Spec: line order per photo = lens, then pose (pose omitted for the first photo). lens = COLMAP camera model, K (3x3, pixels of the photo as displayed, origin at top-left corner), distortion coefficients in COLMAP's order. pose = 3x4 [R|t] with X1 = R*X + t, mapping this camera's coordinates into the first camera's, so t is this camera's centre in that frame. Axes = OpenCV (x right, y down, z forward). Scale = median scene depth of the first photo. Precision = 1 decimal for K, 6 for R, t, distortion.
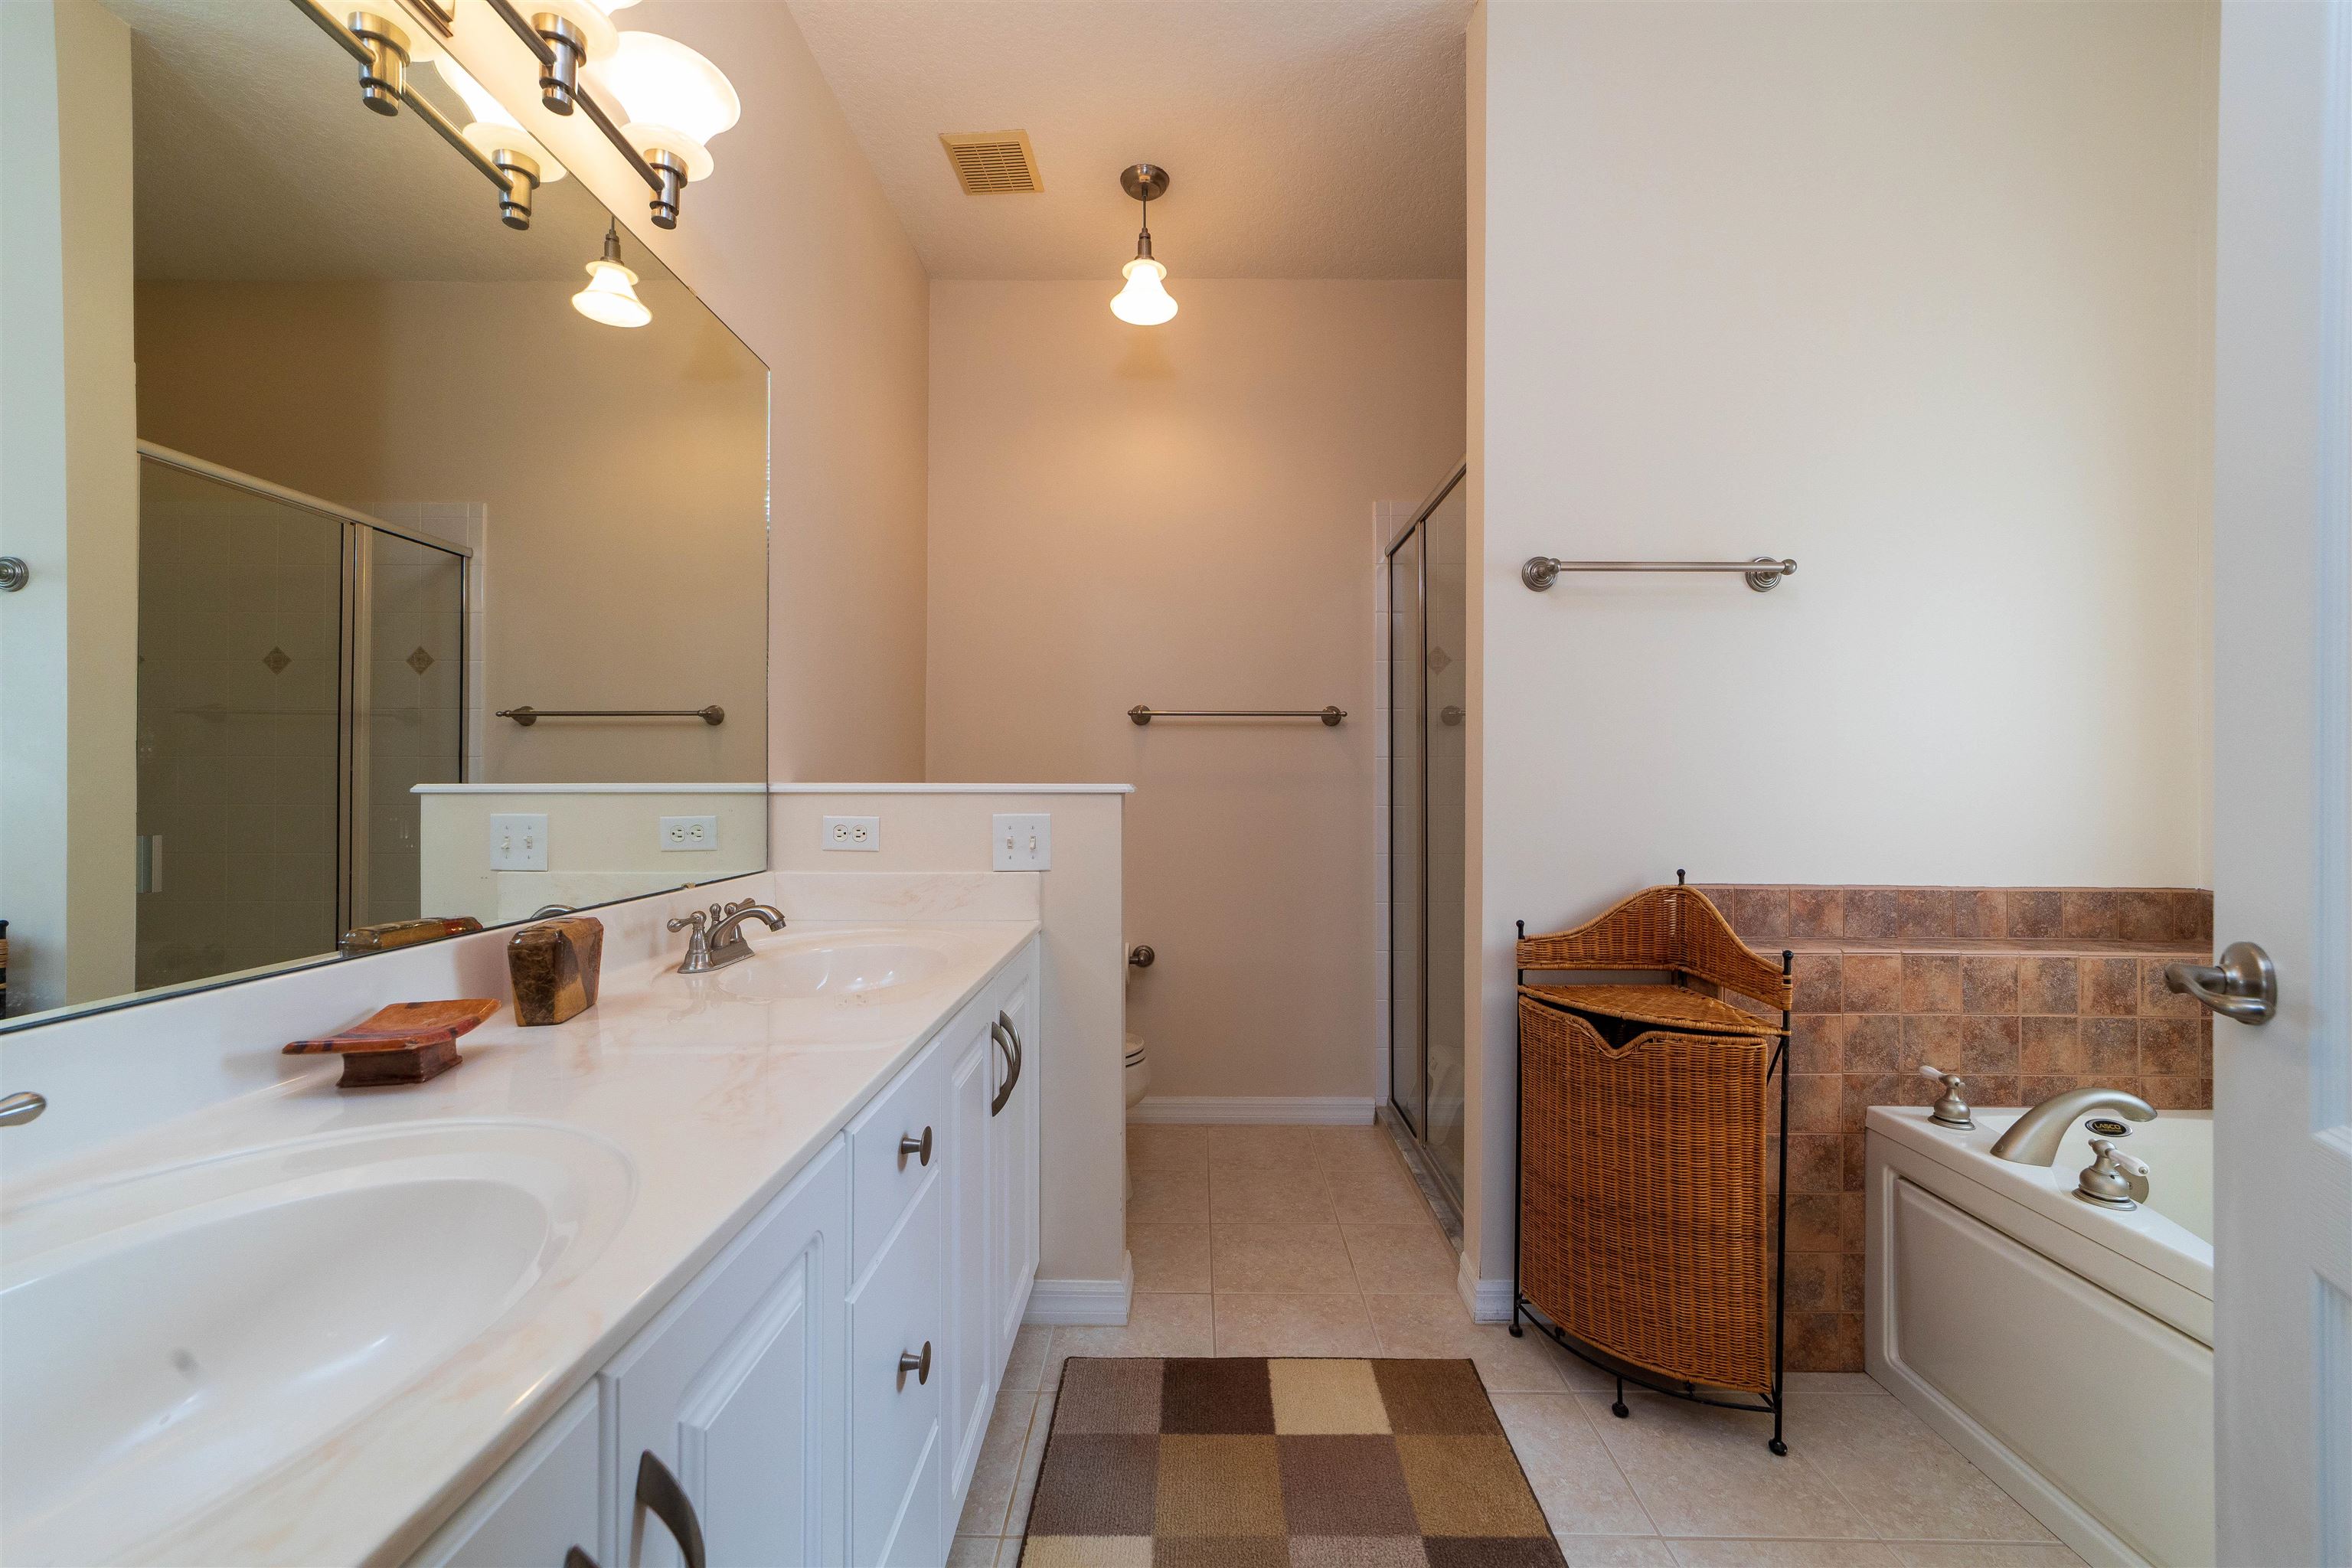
lens RADIAL K [[901.2, 0, 1176.3], [0, 901.2, 781.8], [0, 0, 1]] dist [-0.002638, 0.000262]
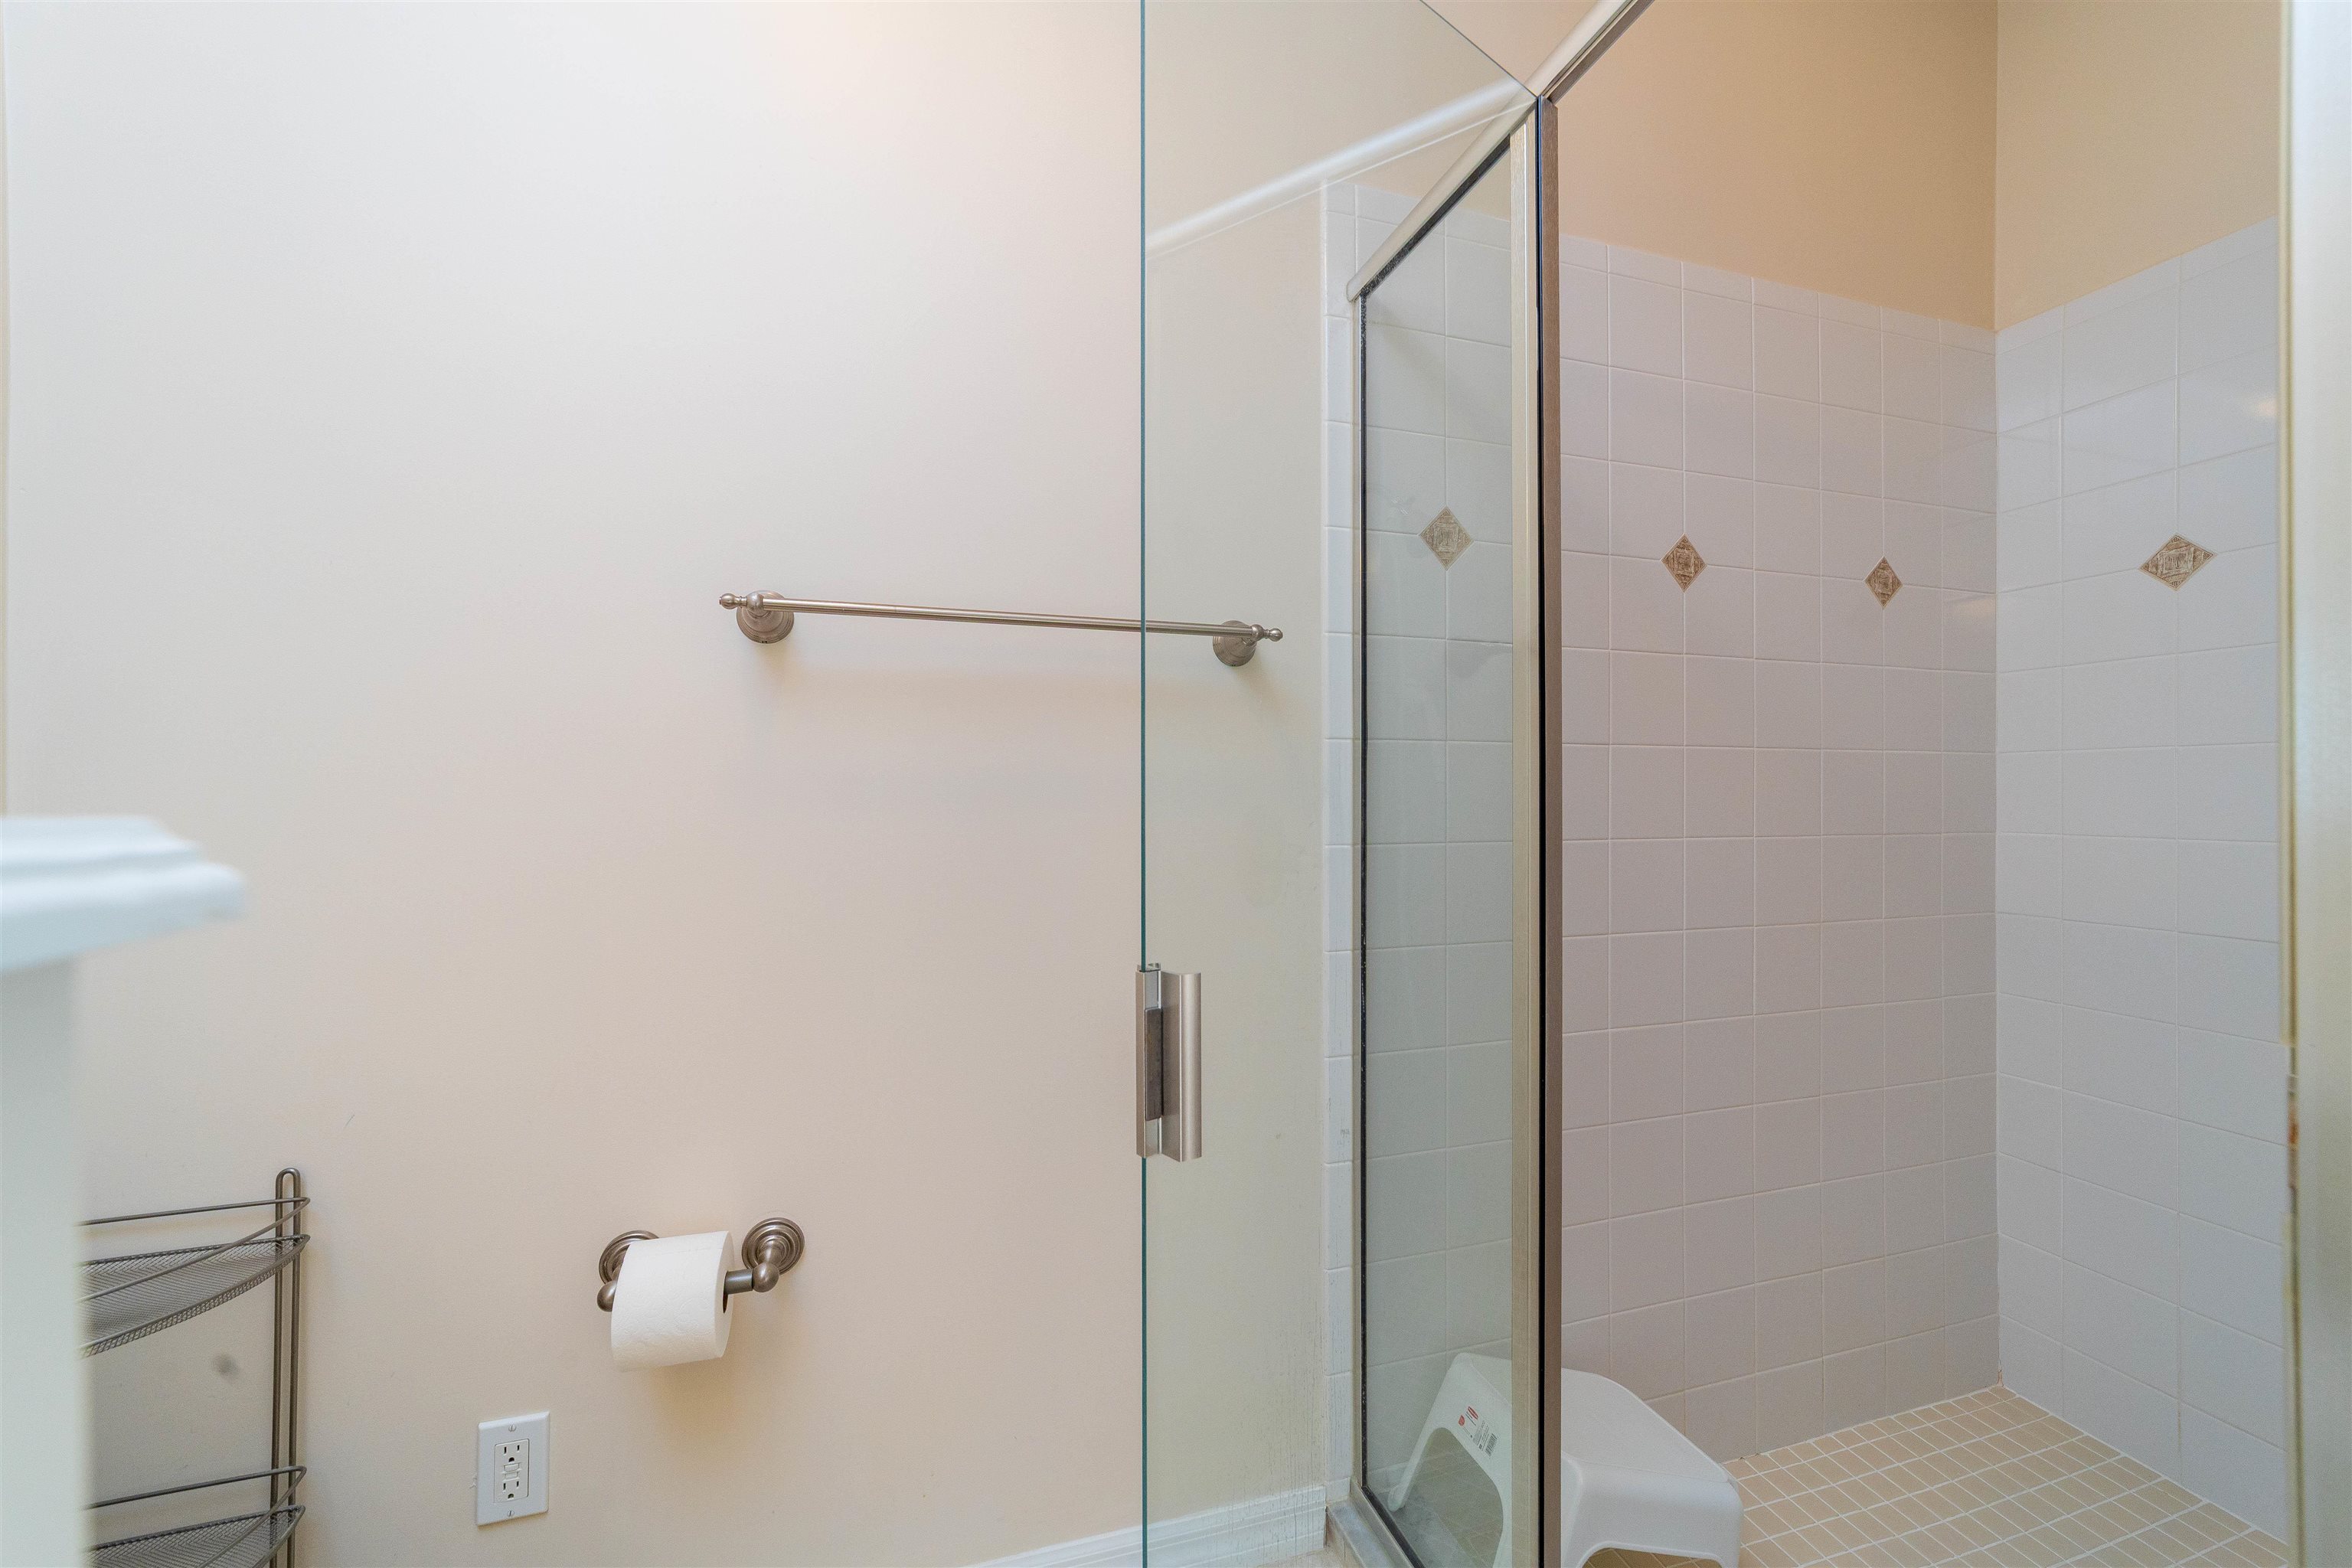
lens RADIAL K [[901.2, 0, 1185.6], [0, 901.2, 772.9], [0, 0, 1]] dist [-0.002638, 0.000262]
pose [[0.952577, 0.005443, 0.304250, 0.013054], [-0.002683, 0.999951, -0.009488, -0.004493], [-0.304286, 0.008222, 0.952545, 0.586798]]
